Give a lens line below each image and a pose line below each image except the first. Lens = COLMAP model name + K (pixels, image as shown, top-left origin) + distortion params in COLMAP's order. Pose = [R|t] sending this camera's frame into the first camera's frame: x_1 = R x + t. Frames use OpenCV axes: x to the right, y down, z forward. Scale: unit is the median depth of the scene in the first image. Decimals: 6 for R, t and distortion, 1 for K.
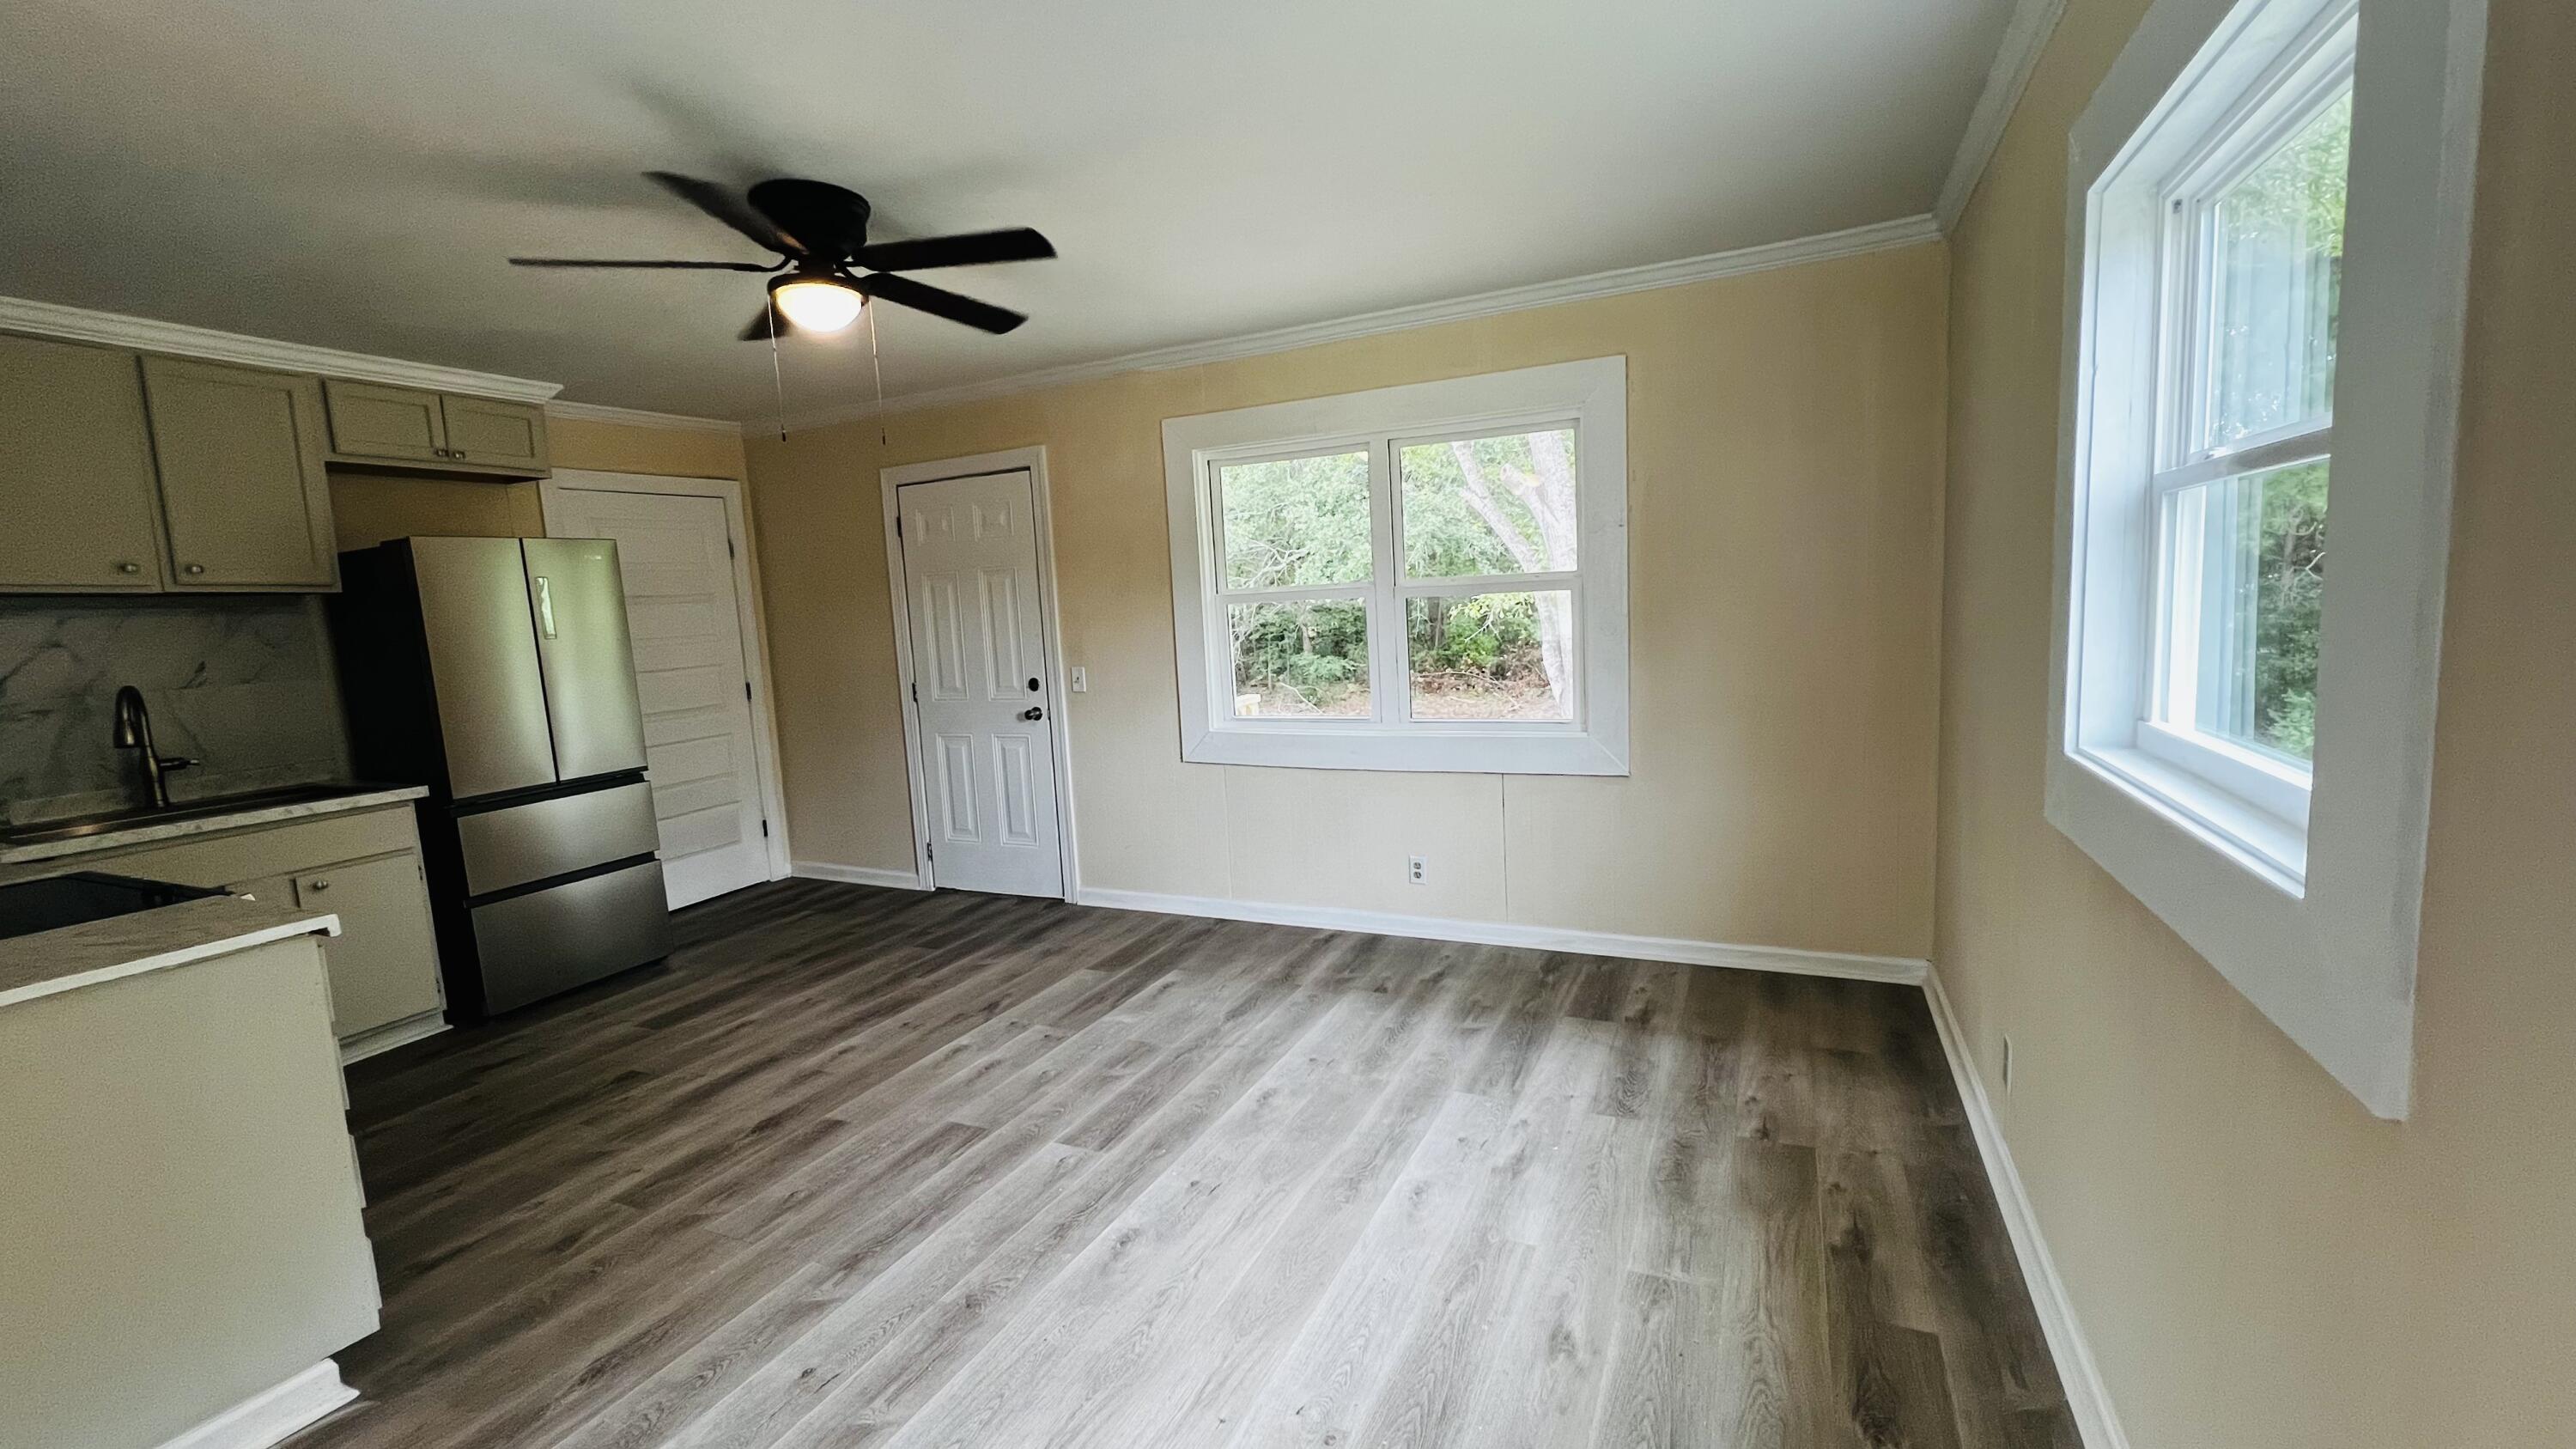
lens RADIAL K [[1041.7, 0, 1290.4], [0, 1041.7, 723.9], [0, 0, 1]] dist [-0.000848, 0.000570]
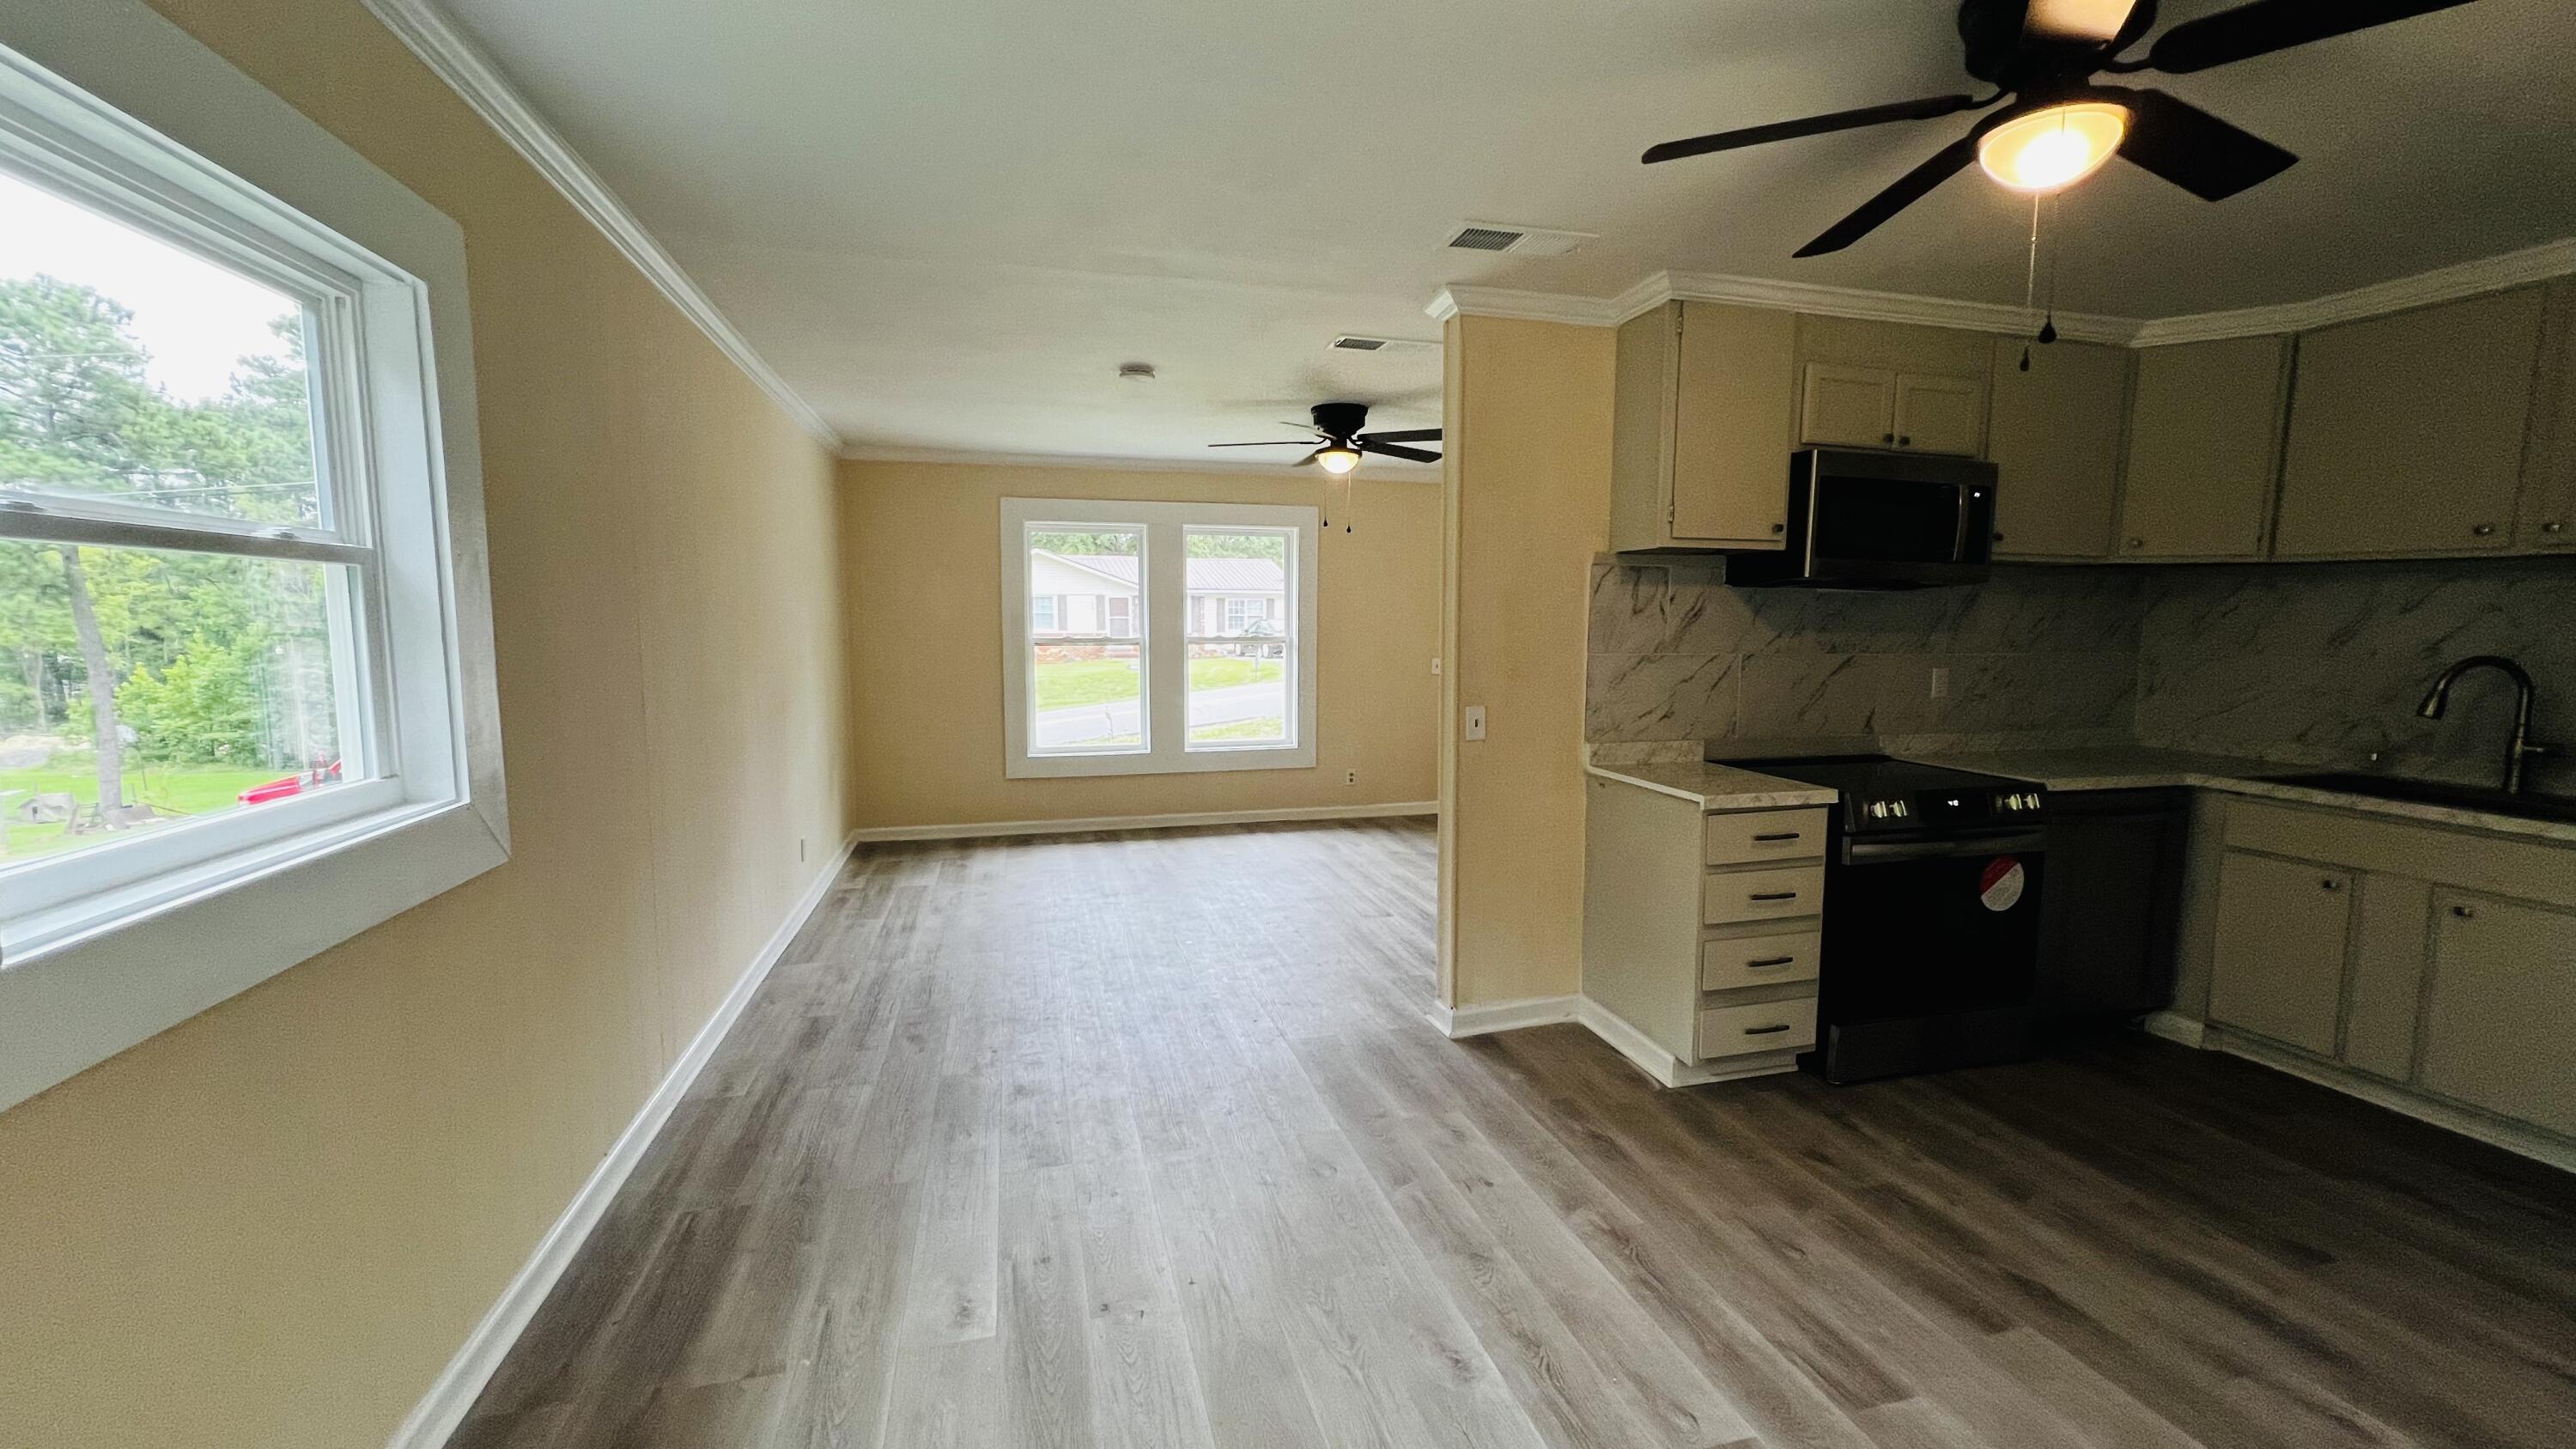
lens RADIAL K [[1026.7, 0, 1290.9], [0, 1026.7, 723.9], [0, 0, 1]] dist [-0.001282, 0.000372]
pose [[-0.761694, 0.114491, -0.637741, 0.290980], [-0.042981, 0.973169, 0.226043, -0.137572], [0.646510, 0.199586, -0.736336, 0.980455]]
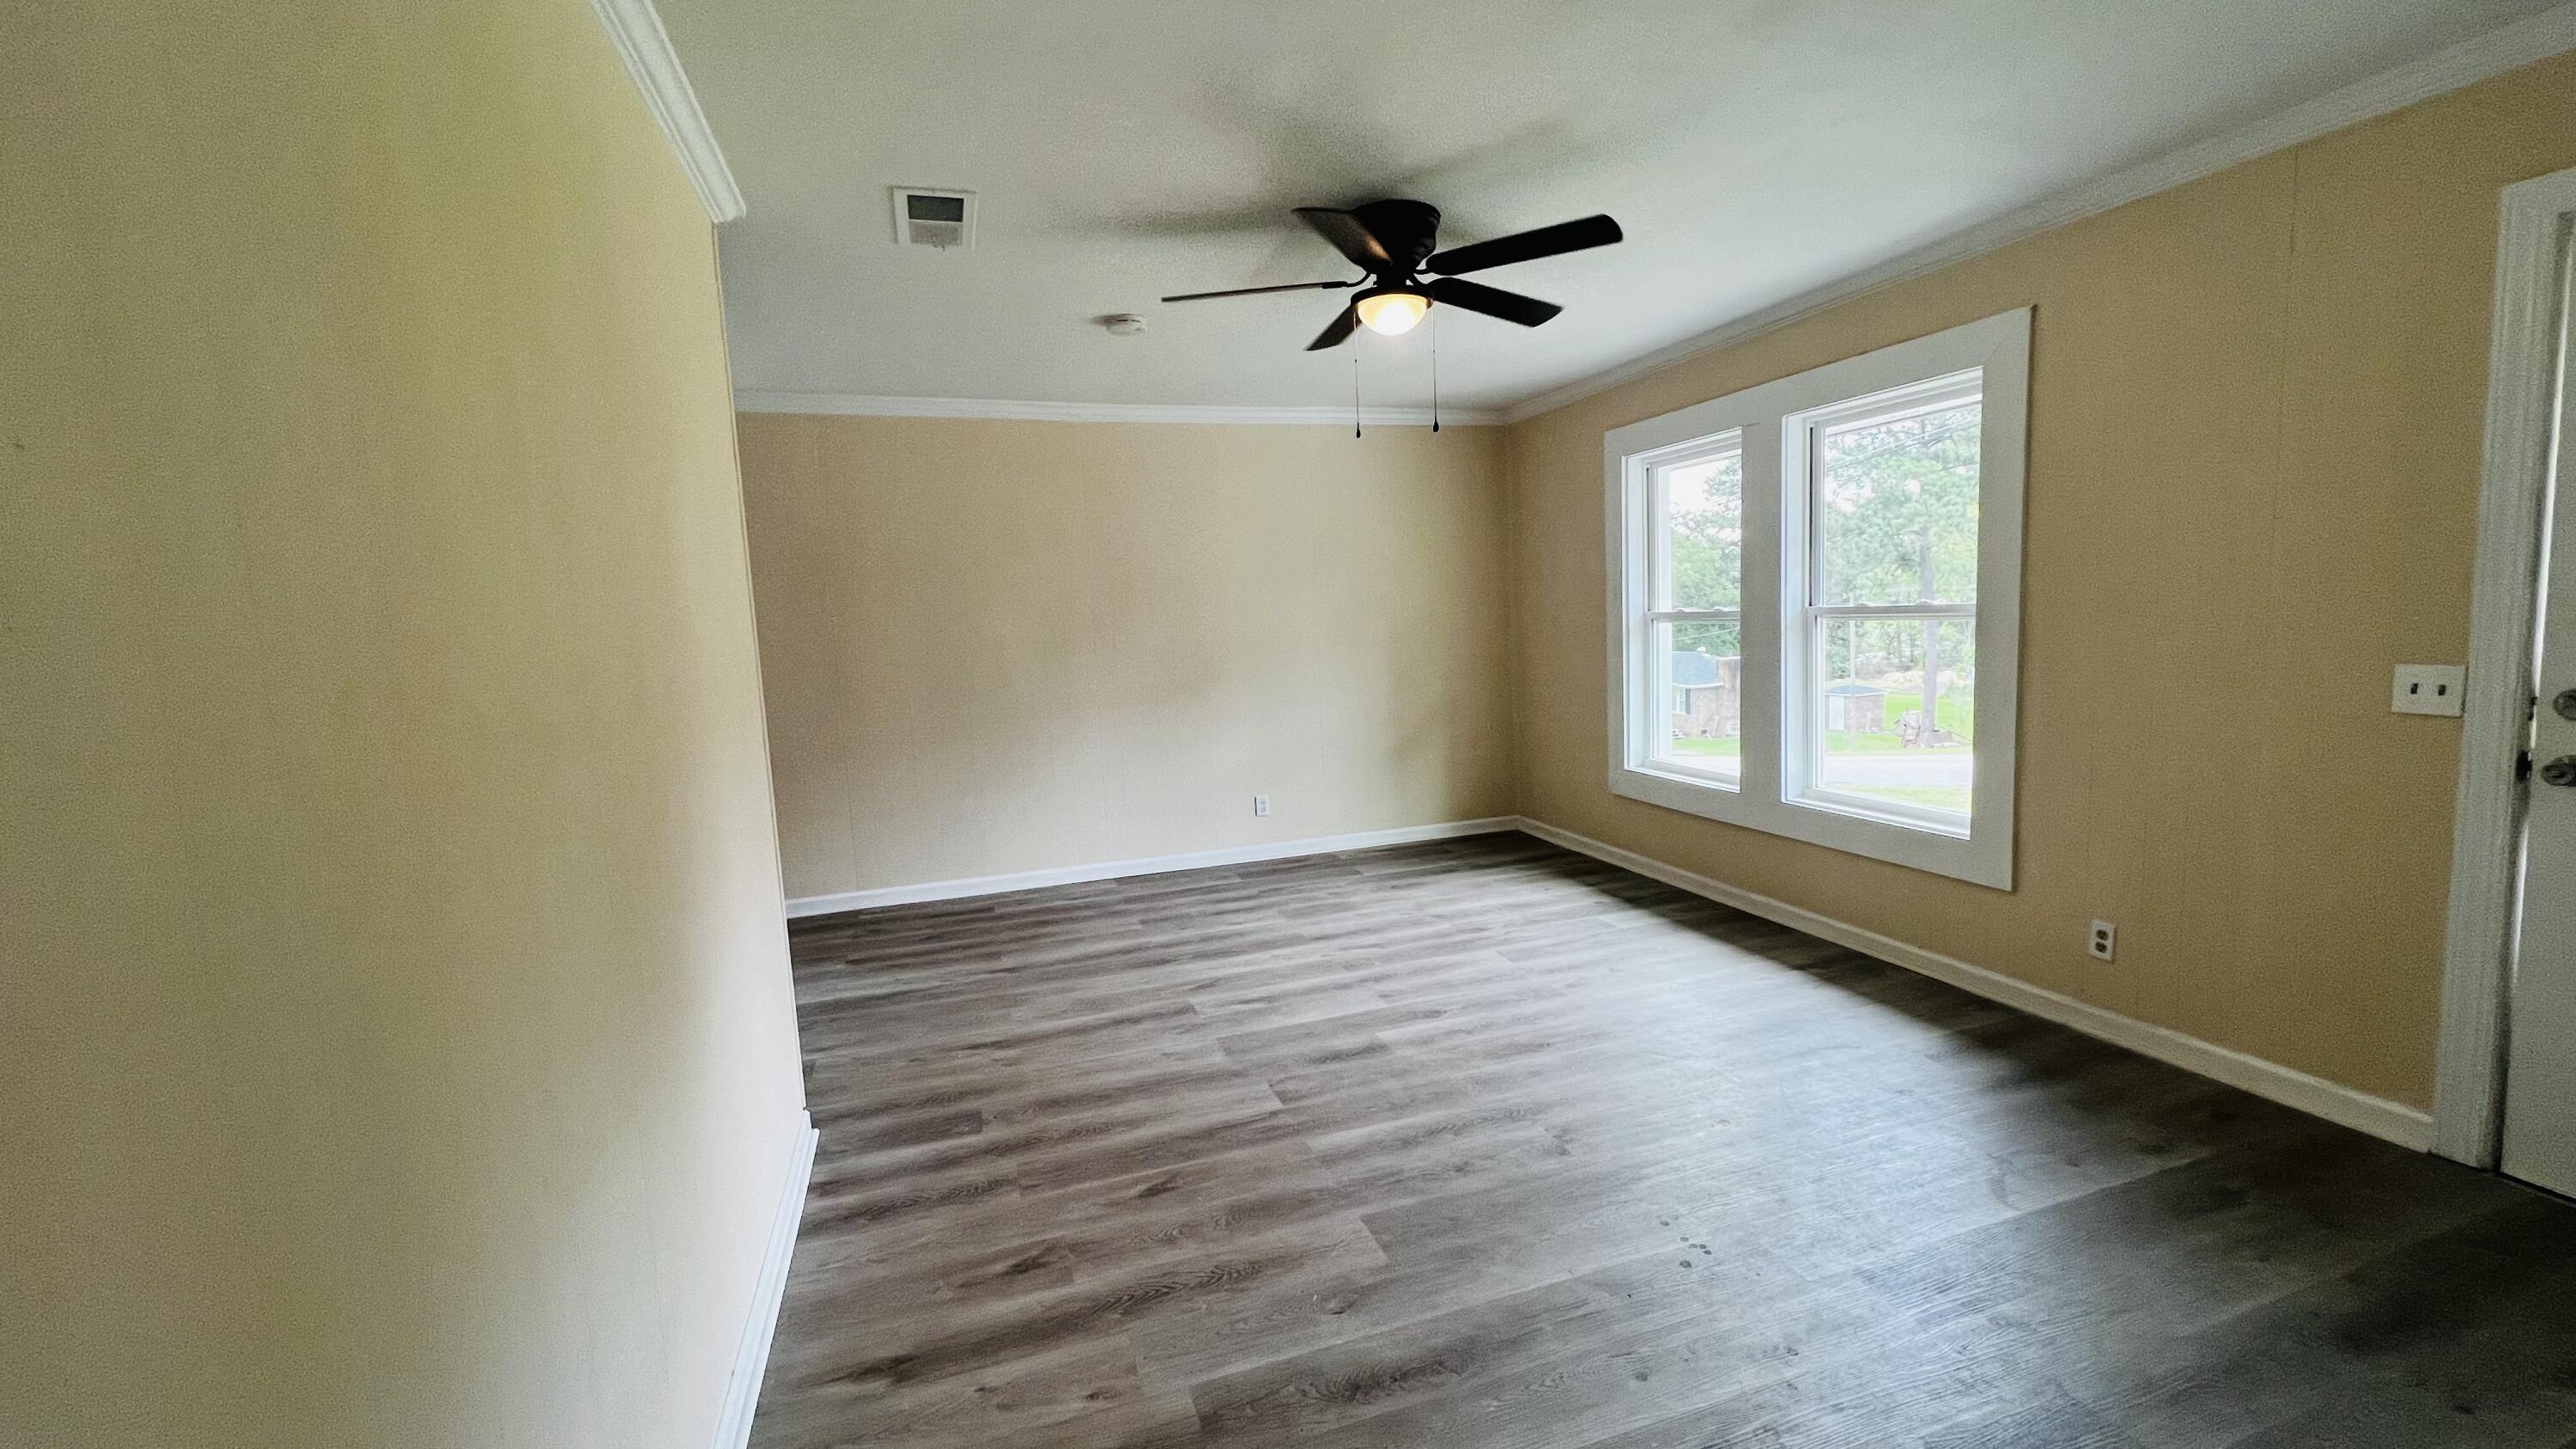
lens RADIAL K [[1026.7, 0, 1290.9], [0, 1026.7, 723.9], [0, 0, 1]] dist [-0.001282, 0.000372]
pose [[-0.686331, 0.002646, 0.727284, -1.347616], [0.167495, 0.973688, 0.154520, 0.013304], [-0.707739, 0.227869, -0.668716, 0.549303]]
